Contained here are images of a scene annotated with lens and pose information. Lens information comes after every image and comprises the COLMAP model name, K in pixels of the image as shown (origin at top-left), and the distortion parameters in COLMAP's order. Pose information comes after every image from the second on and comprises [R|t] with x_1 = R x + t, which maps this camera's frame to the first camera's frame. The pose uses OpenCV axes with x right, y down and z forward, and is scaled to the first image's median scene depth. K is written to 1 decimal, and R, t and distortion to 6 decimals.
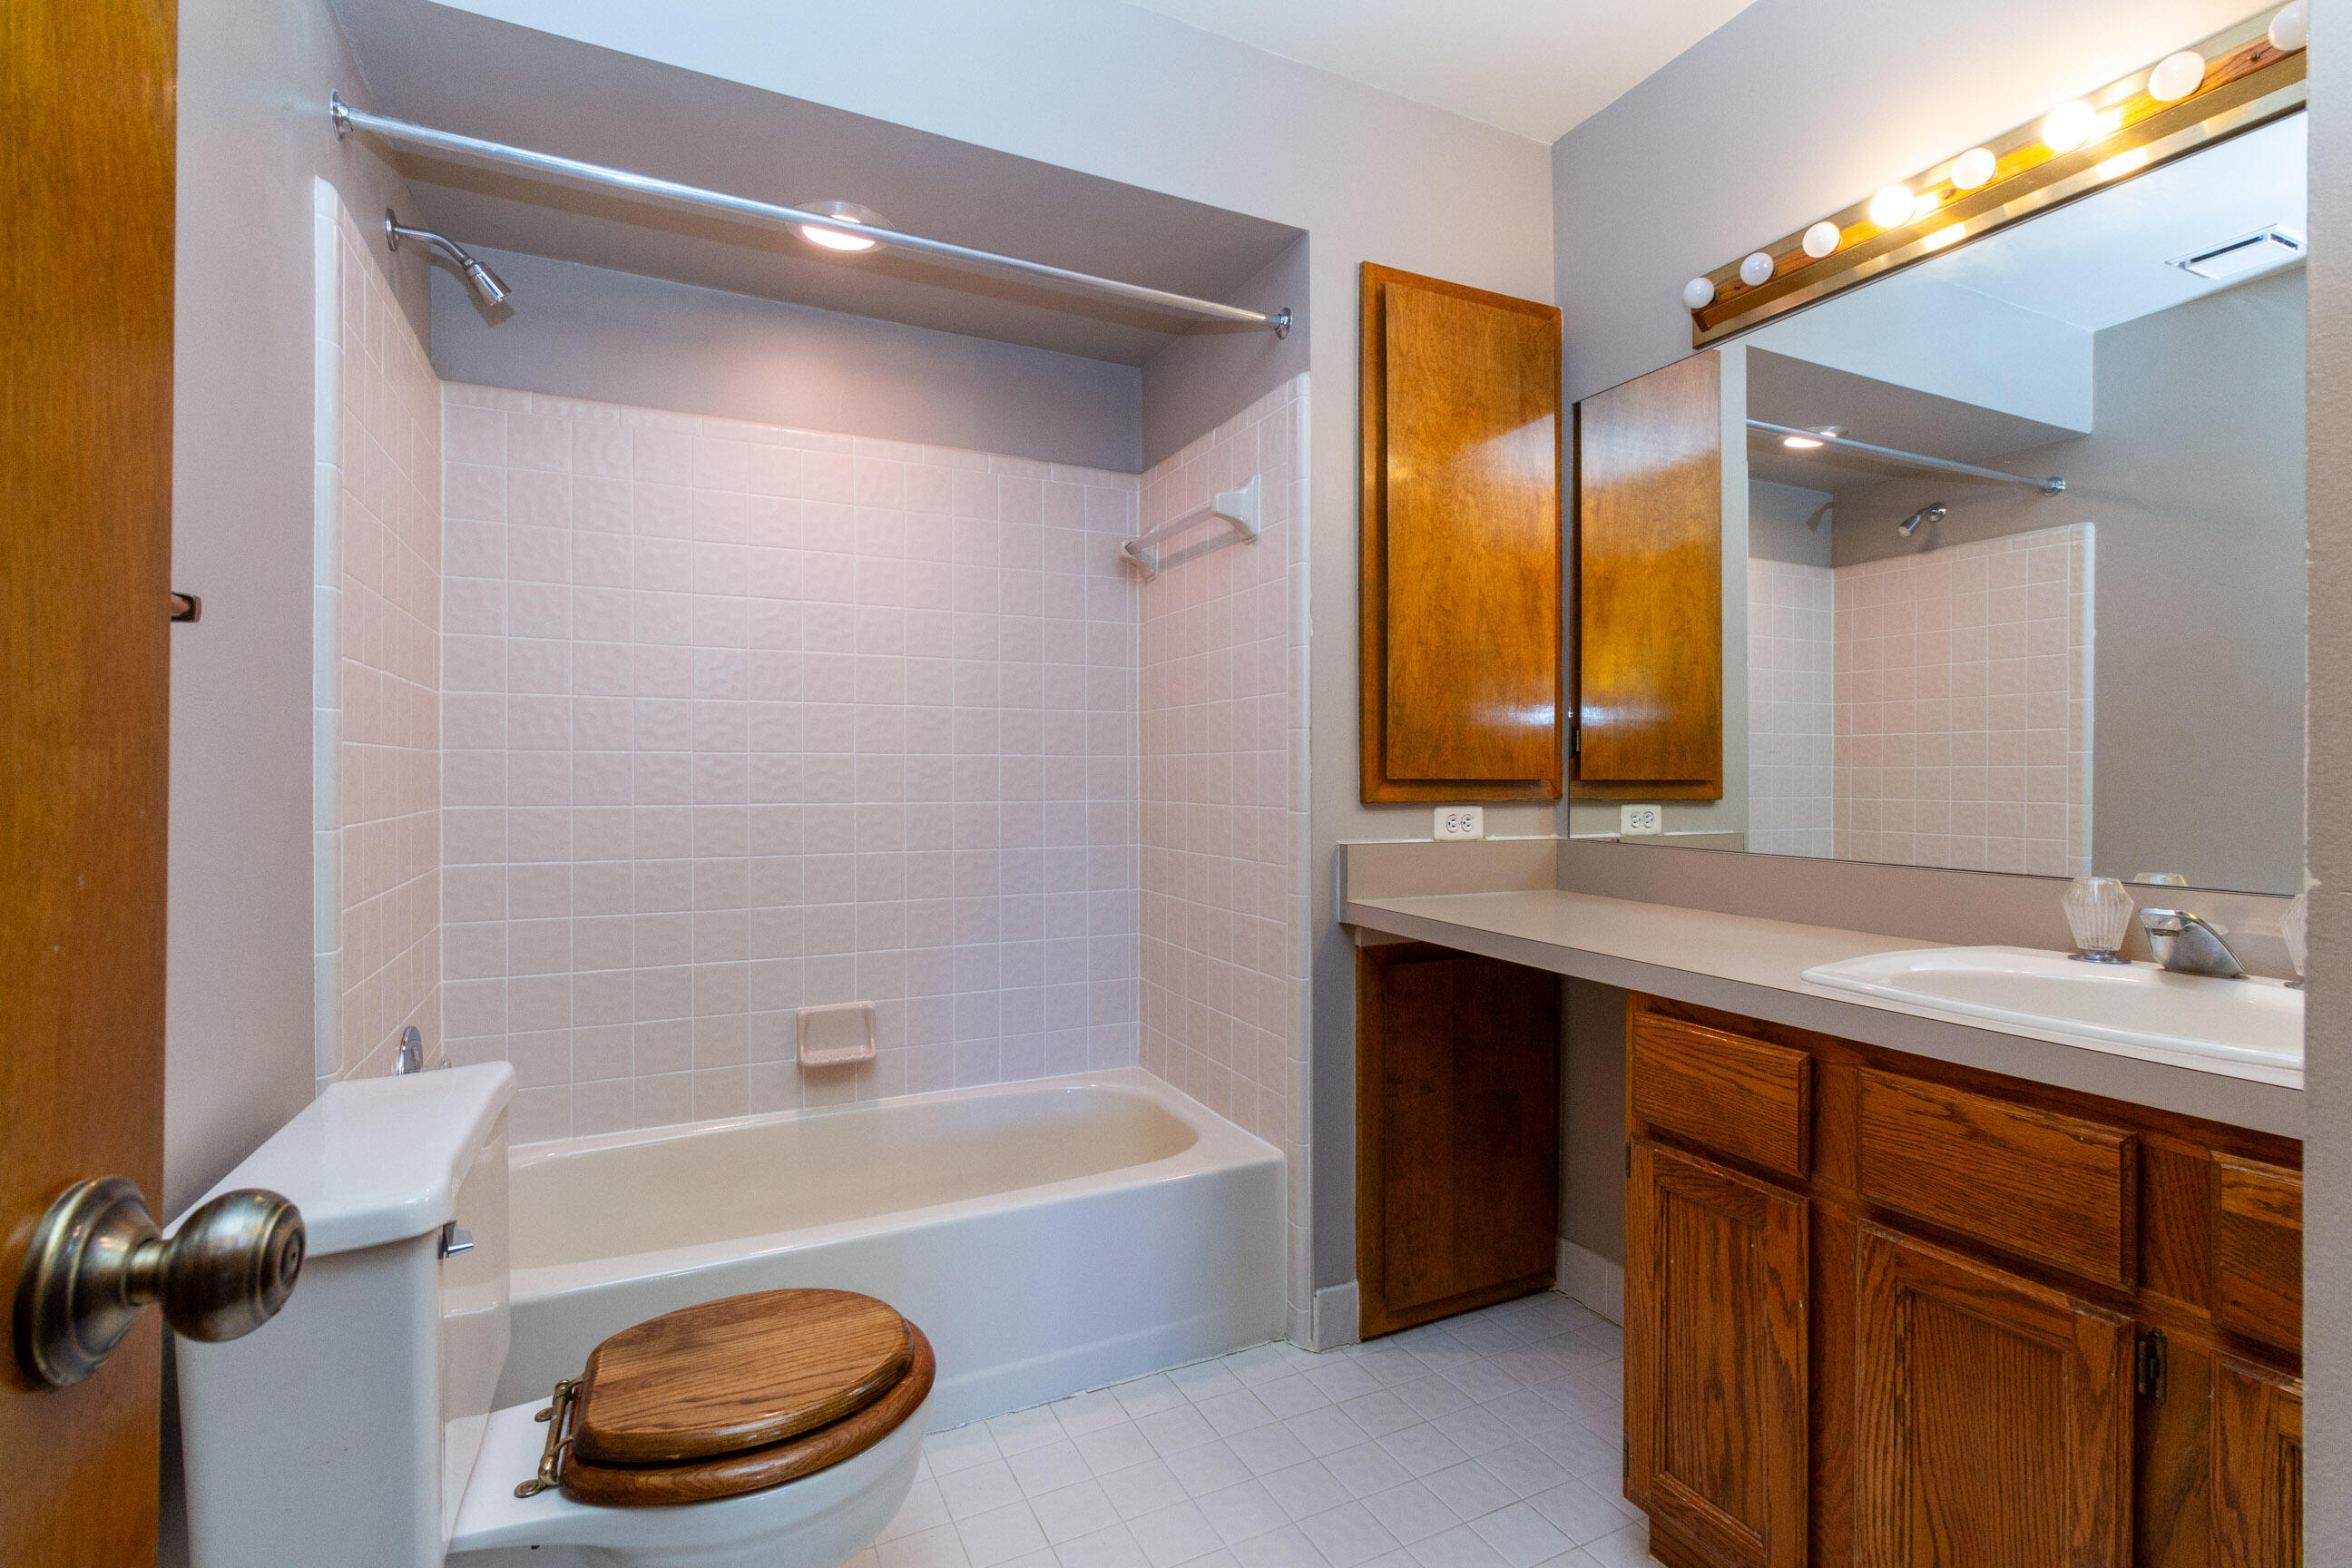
lens RADIAL K [[1095.1, 0, 1187.9], [0, 1095.1, 764.0], [0, 0, 1]] dist [-0.001441, -0.000242]
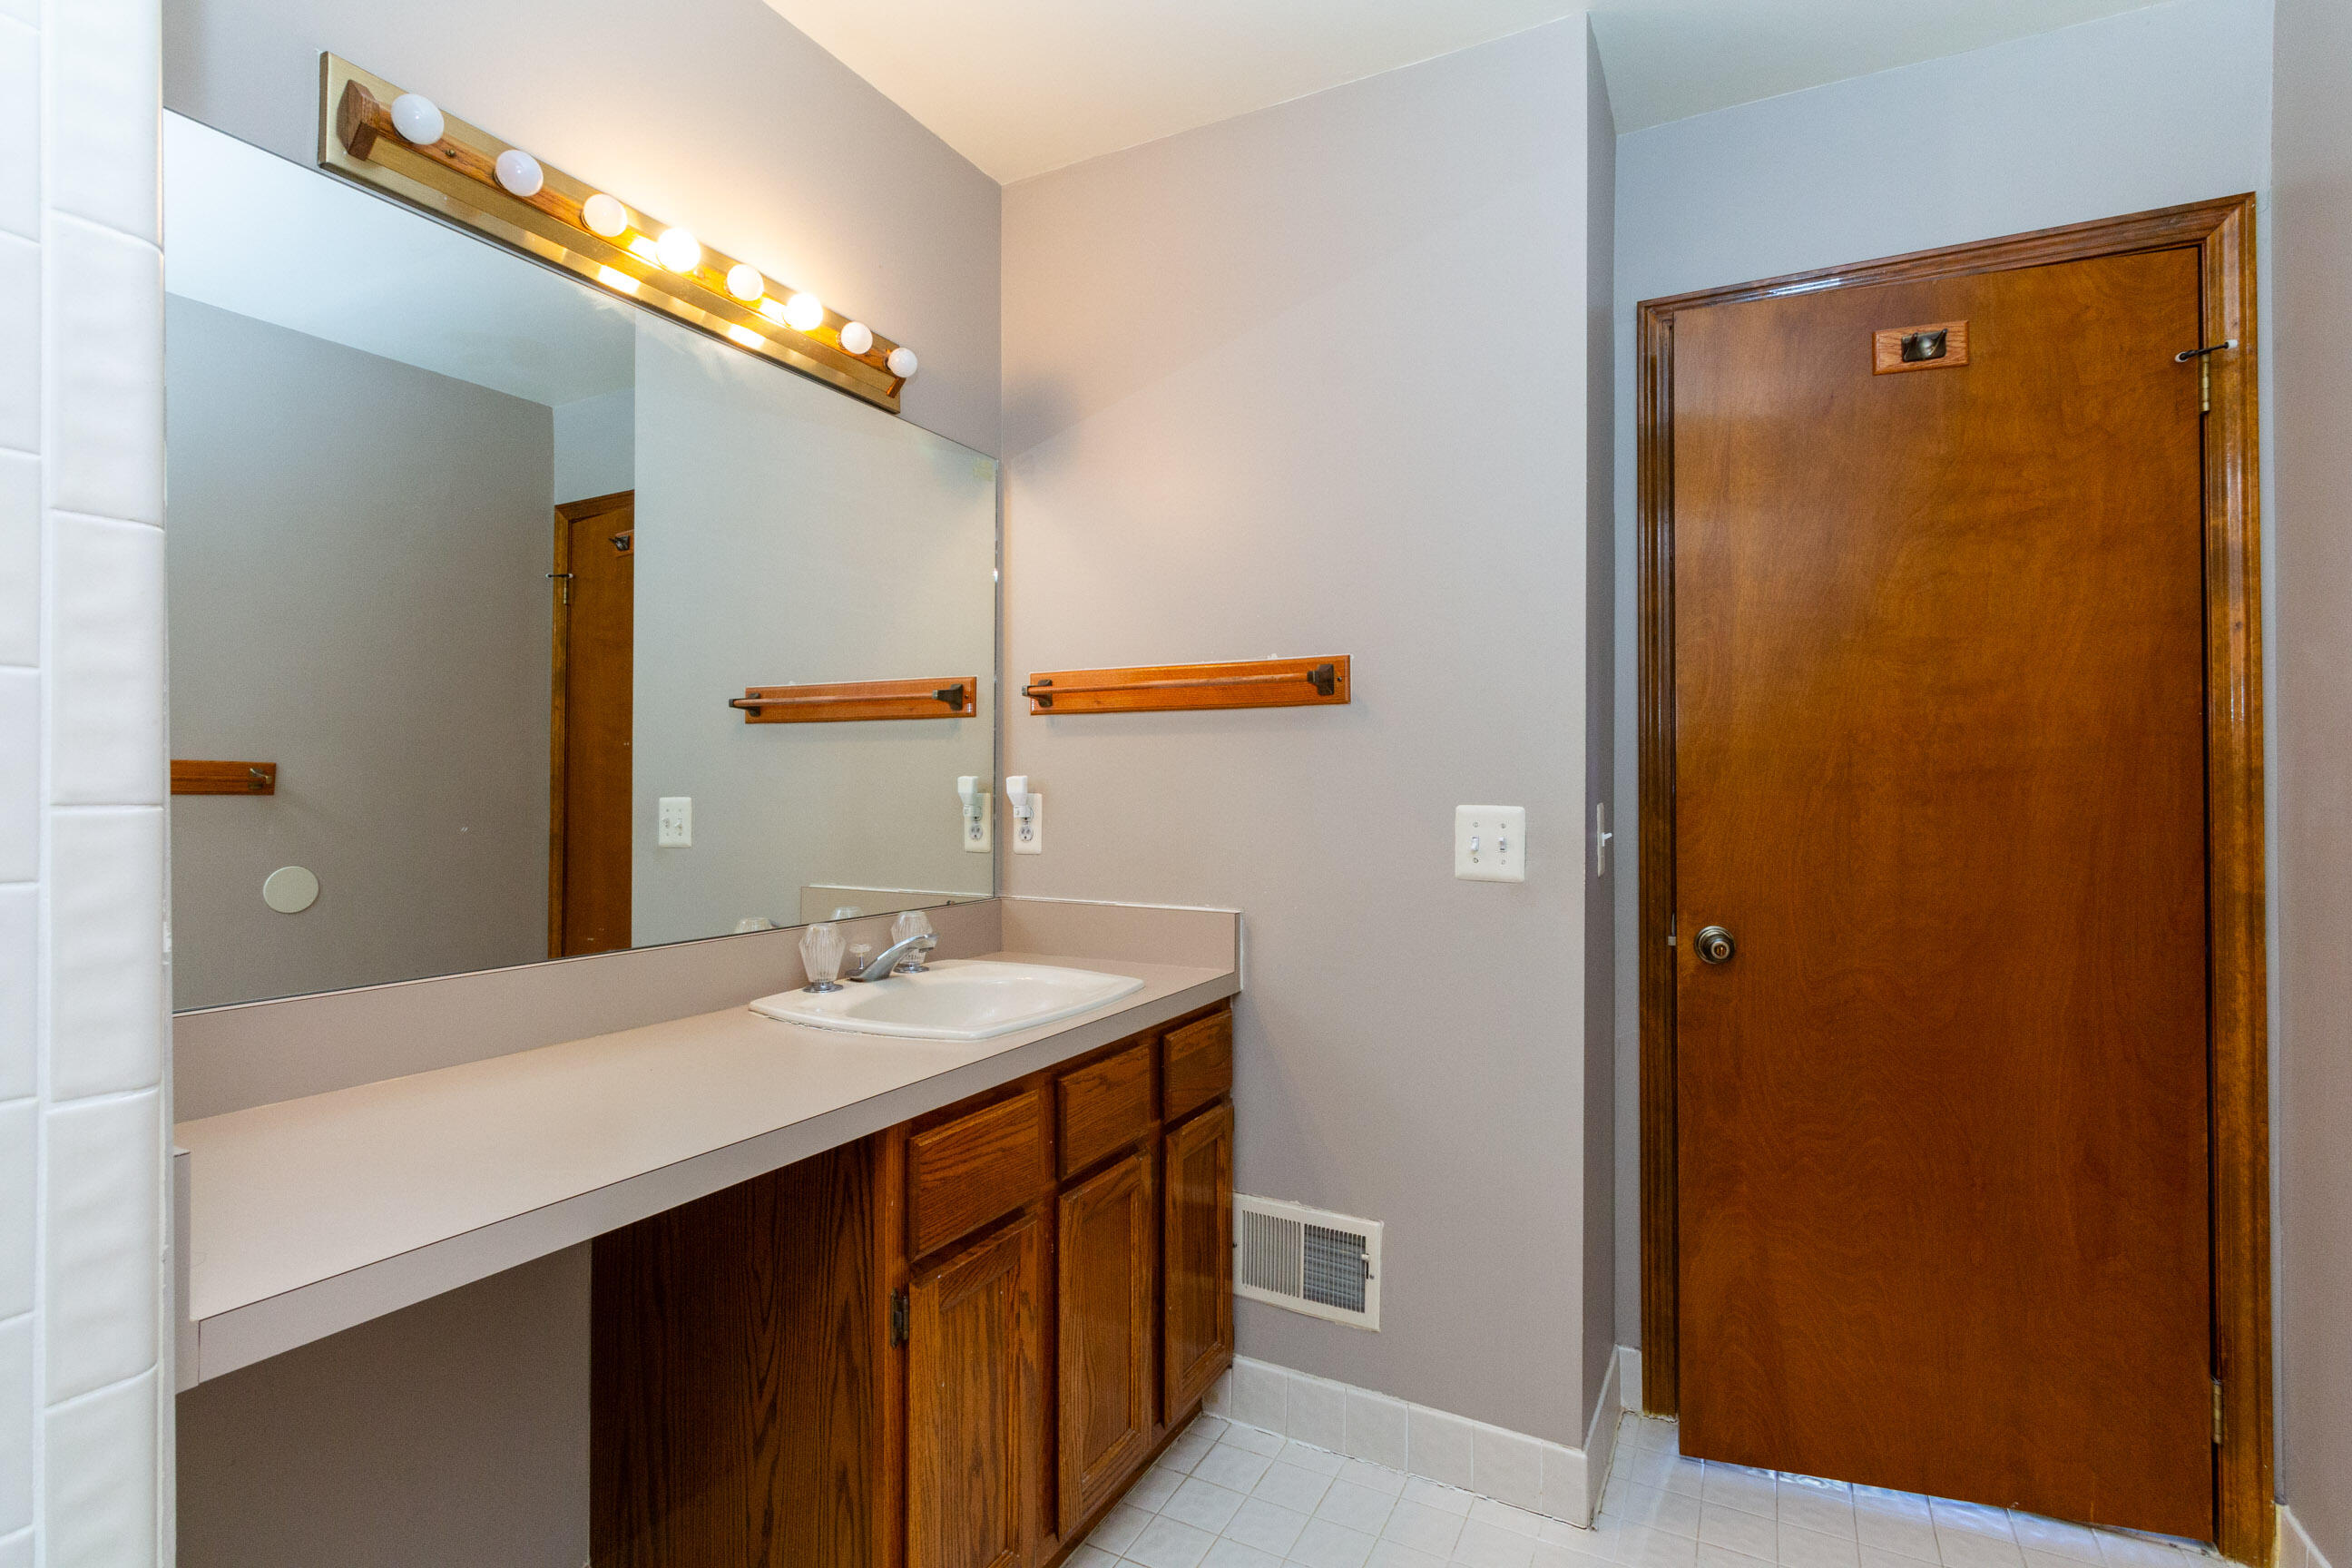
lens RADIAL K [[1095.1, 0, 1187.9], [0, 1095.1, 764.0], [0, 0, 1]] dist [-0.001441, -0.000242]
pose [[-0.586438, 0.007416, 0.809960, -0.463380], [-0.013353, 0.999734, -0.018822, -0.064409], [-0.809884, -0.021854, -0.586183, 1.459231]]
